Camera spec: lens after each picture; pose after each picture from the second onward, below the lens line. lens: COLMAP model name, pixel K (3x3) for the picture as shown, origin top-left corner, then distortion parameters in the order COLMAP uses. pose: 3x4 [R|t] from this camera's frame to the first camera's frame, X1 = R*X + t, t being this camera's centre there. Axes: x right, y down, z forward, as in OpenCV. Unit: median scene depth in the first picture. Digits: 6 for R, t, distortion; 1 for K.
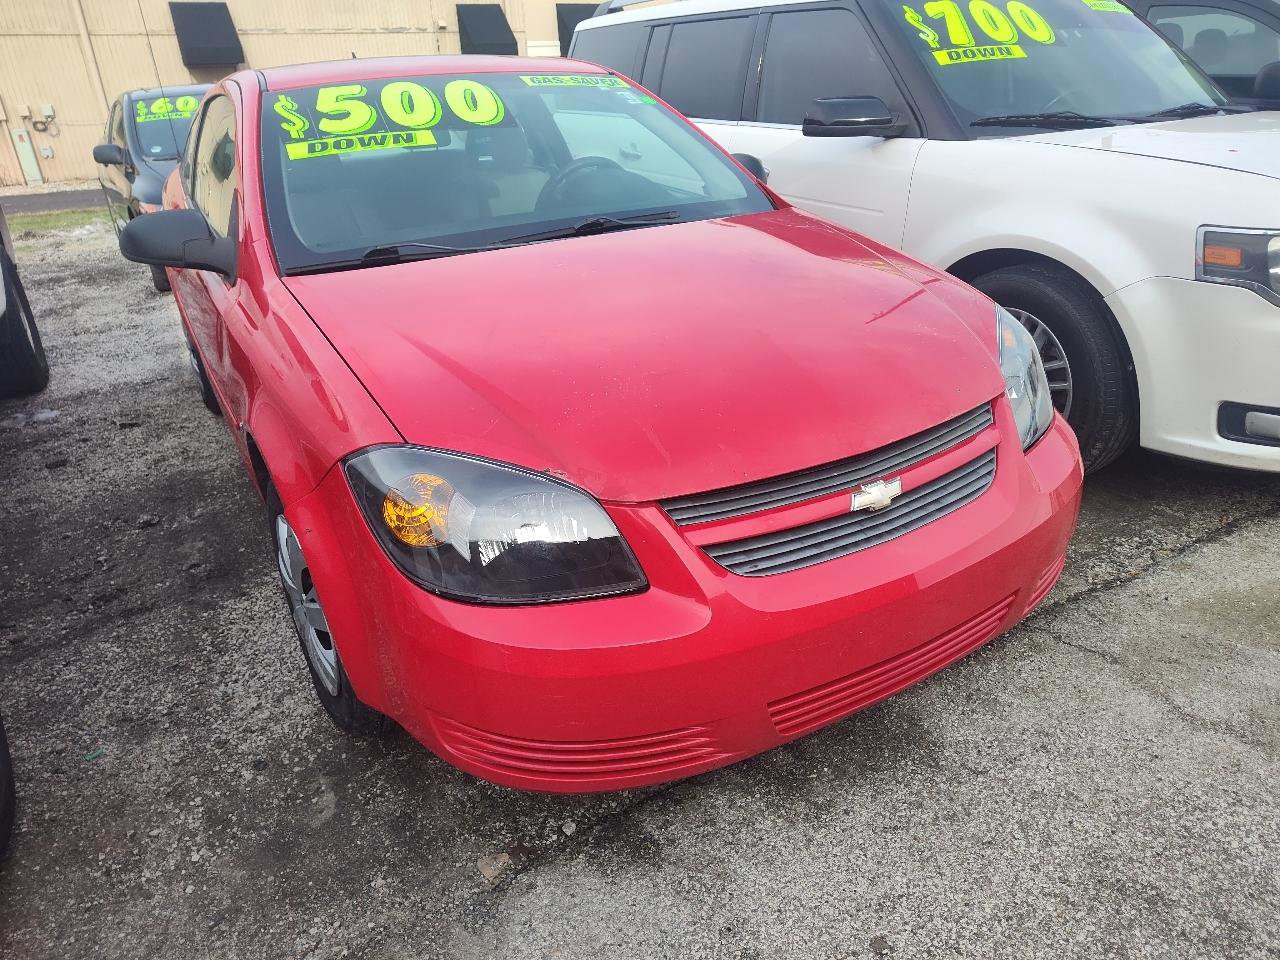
lens RADIAL K [[873.5, 0, 650.6], [0, 873.5, 461.2], [0, 0, 1]] dist [0.016719, -0.014469]
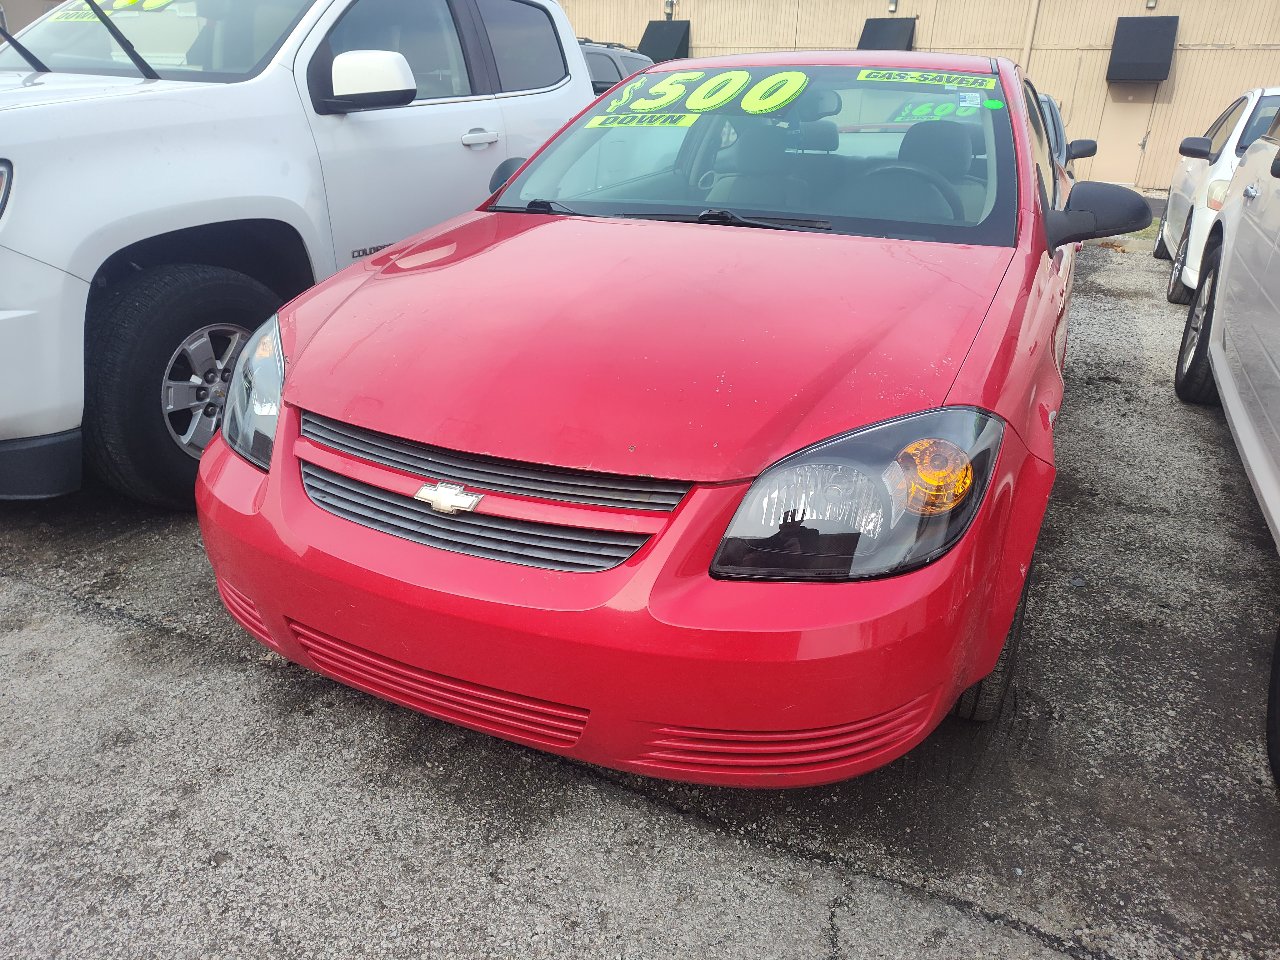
lens RADIAL K [[873.5, 0, 648.6], [0, 873.5, 474.7], [0, 0, 1]] dist [0.016719, -0.014469]
pose [[0.566408, 0.369522, -0.736638, 0.741795], [-0.372849, 0.912033, 0.170819, -0.156032], [0.734960, 0.177901, 0.654358, 0.385716]]
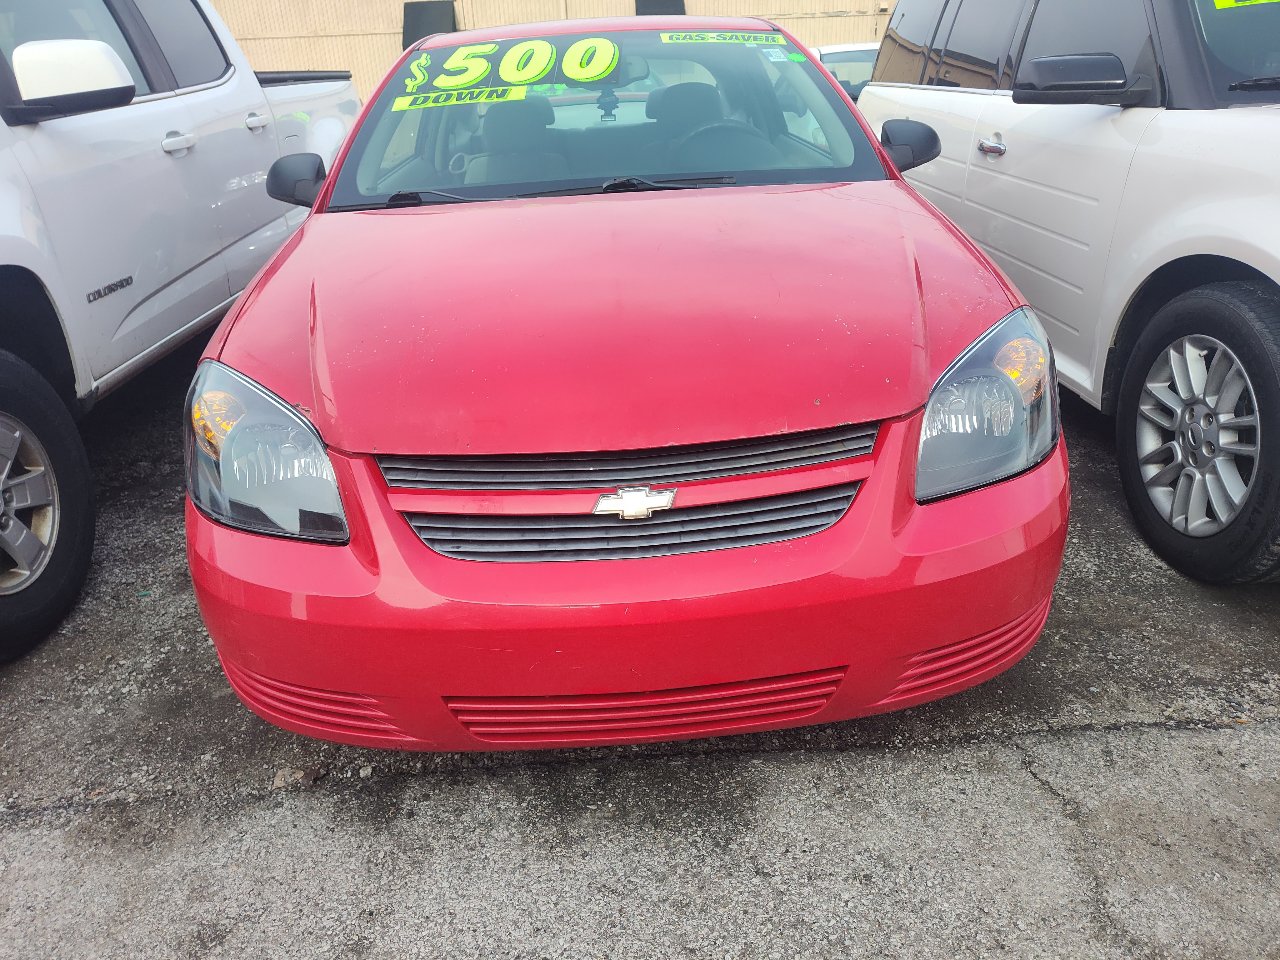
lens RADIAL K [[873.5, 0, 647.7], [0, 873.5, 477.3], [0, 0, 1]] dist [0.016719, -0.014469]
pose [[0.886301, 0.190731, -0.422009, 0.437616], [-0.178919, 0.981522, 0.067843, -0.031649], [0.427151, 0.015376, 0.904049, 0.171886]]
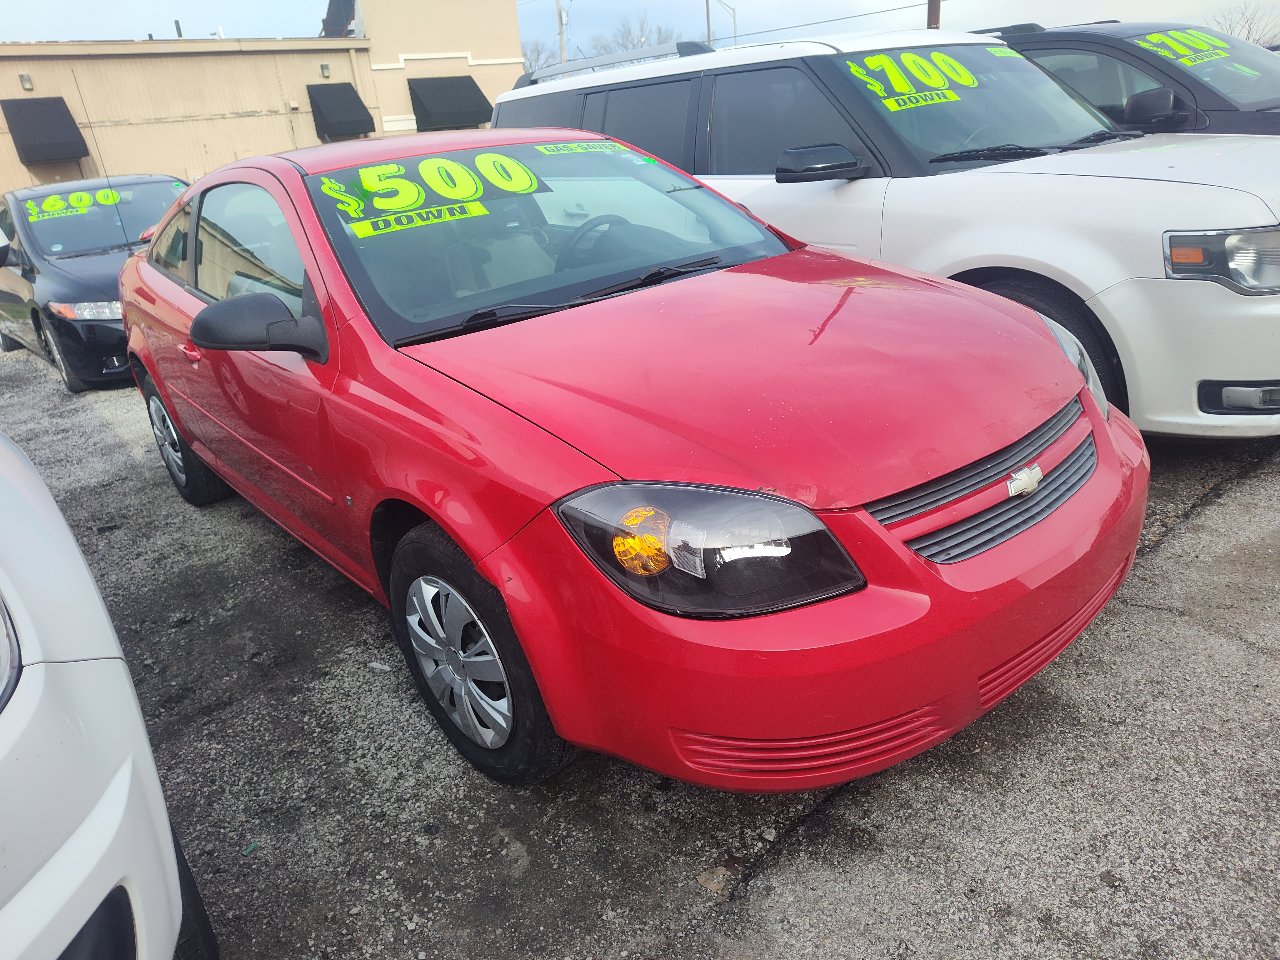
lens RADIAL K [[873.5, 0, 636.9], [0, 873.5, 458.0], [0, 0, 1]] dist [0.016719, -0.014469]
pose [[0.985760, -0.110908, 0.126398, -0.261149], [0.118760, 0.991322, -0.056357, 0.009718], [-0.119051, 0.070565, 0.990377, -0.041435]]
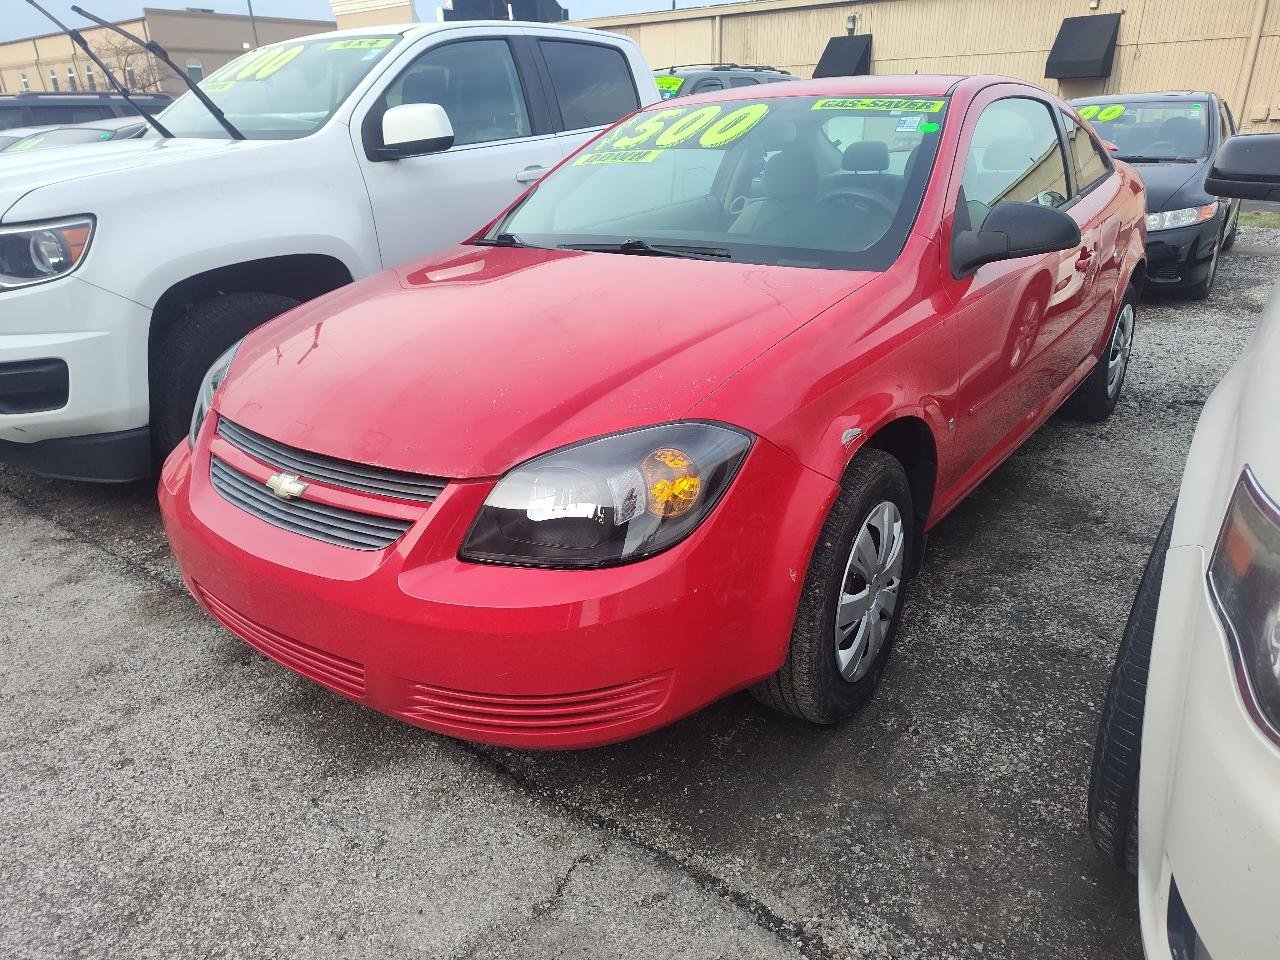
lens RADIAL K [[873.5, 0, 644.8], [0, 873.5, 477.7], [0, 0, 1]] dist [0.016719, -0.014469]
pose [[0.377280, 0.374312, -0.847083, 0.980757], [-0.361735, 0.901579, 0.237281, -0.287317], [0.852530, 0.216899, 0.475550, 0.601920]]
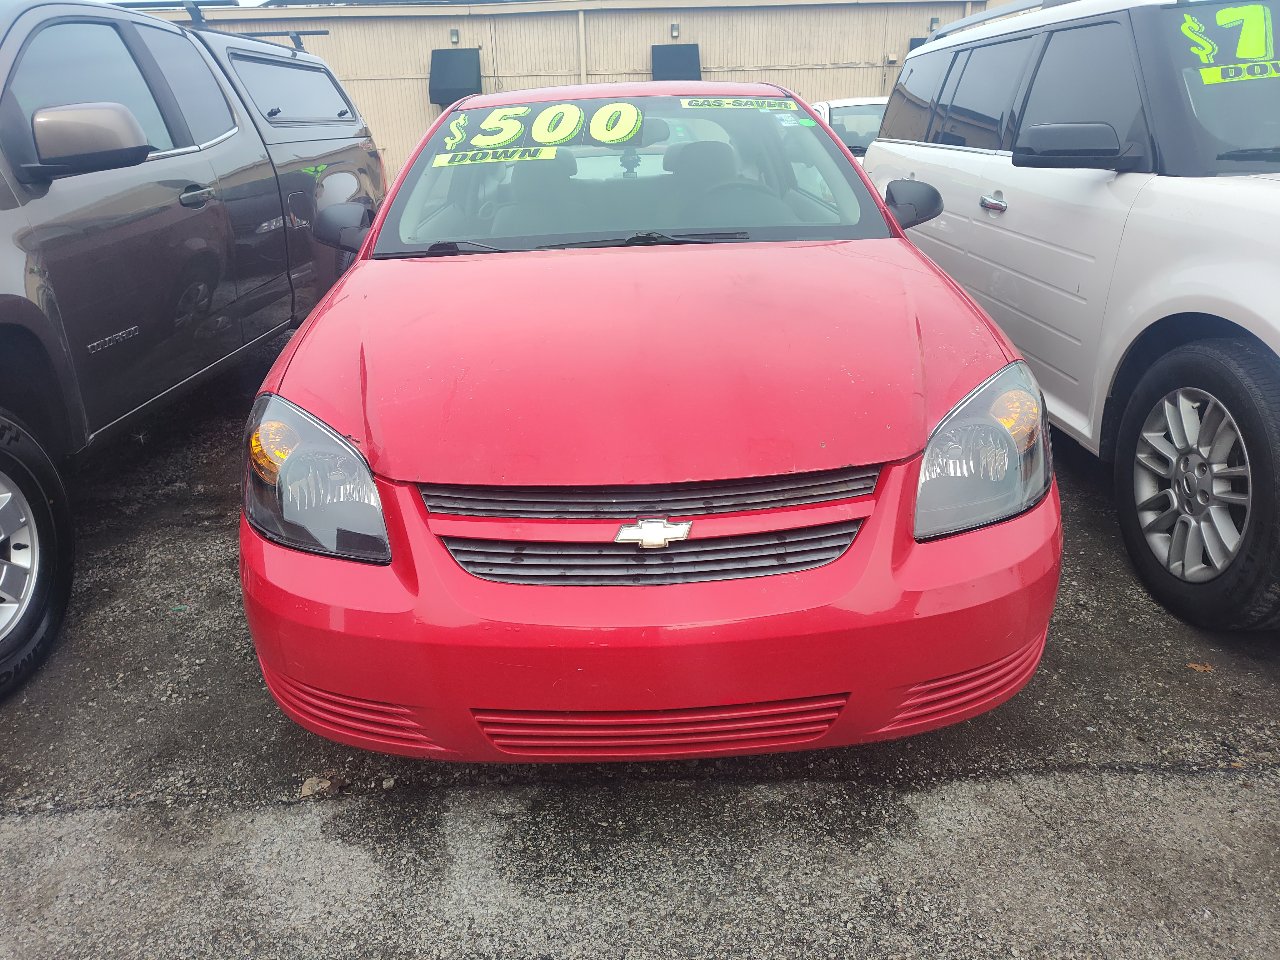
lens RADIAL K [[873.5, 0, 625.9], [0, 873.5, 445.8], [0, 0, 1]] dist [0.016719, -0.014469]
pose [[0.867996, 0.181014, -0.462403, 0.452526], [-0.203092, 0.979158, 0.002073, -0.033631], [0.453140, 0.092111, 0.886668, 0.116121]]
